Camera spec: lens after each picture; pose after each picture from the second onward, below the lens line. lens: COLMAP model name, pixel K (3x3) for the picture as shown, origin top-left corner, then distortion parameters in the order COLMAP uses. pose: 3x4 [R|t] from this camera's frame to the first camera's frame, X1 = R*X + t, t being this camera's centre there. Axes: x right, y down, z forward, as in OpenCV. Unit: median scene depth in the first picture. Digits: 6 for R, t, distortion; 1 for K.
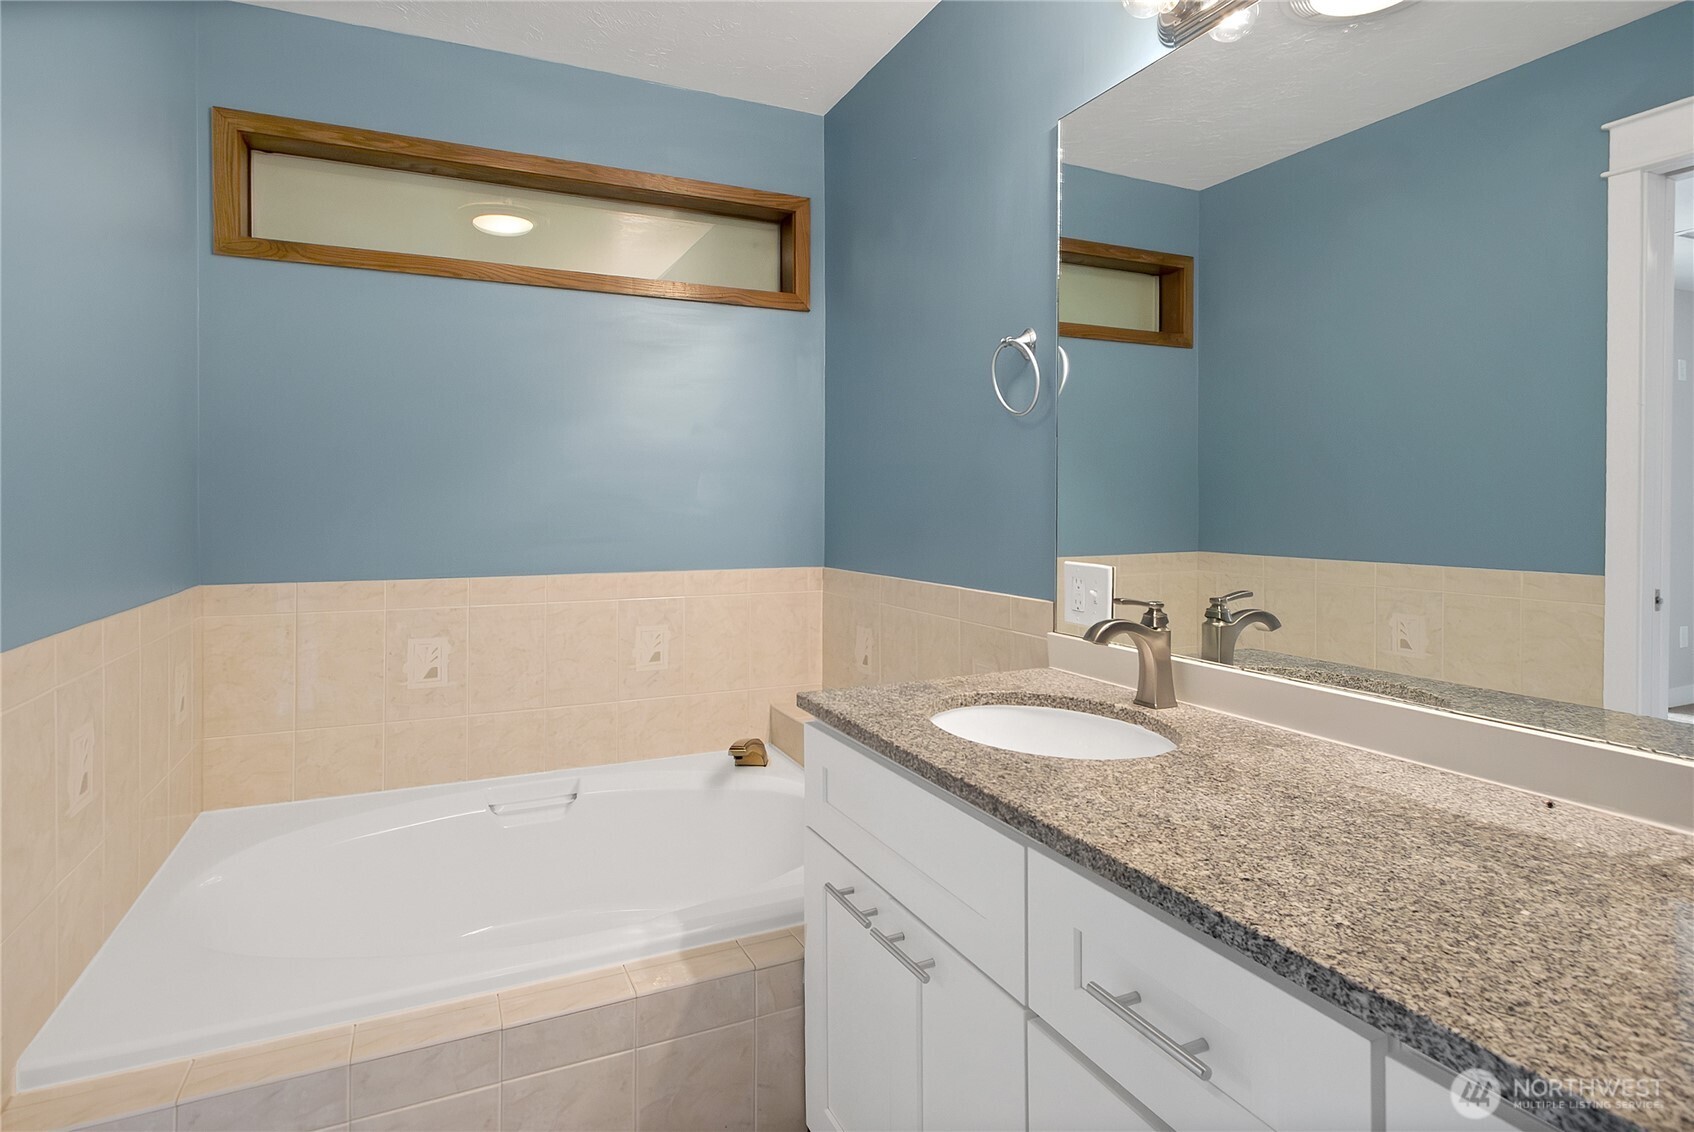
lens RADIAL K [[886.7, 0, 843.9], [0, 886.7, 507.2], [0, 0, 1]] dist [0.001813, 0.000416]
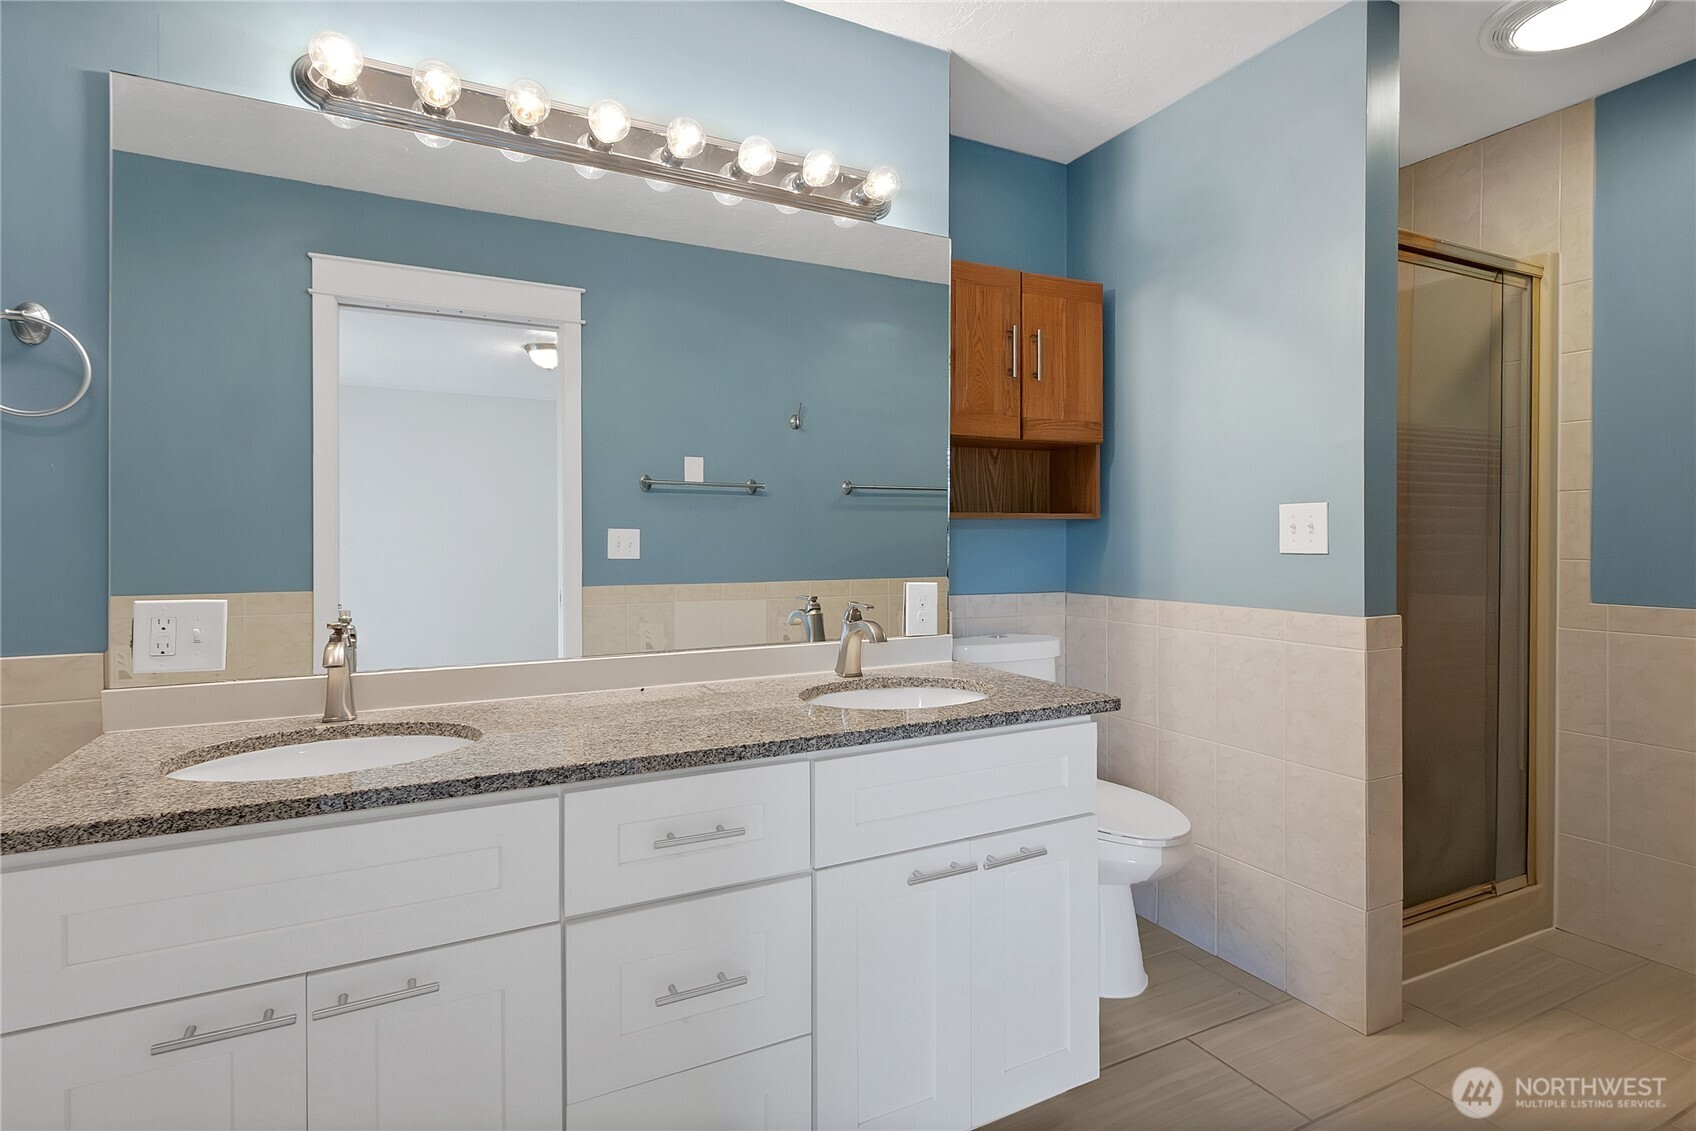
lens RADIAL K [[824.9, 0, 845.1], [0, 824.9, 548.0], [0, 0, 1]] dist [0.000660, 0.000250]
pose [[-0.047181, -0.006108, 0.998868, -0.843940], [0.006252, 0.999960, 0.006410, 0.014913], [-0.998867, 0.006547, -0.047141, 0.537402]]
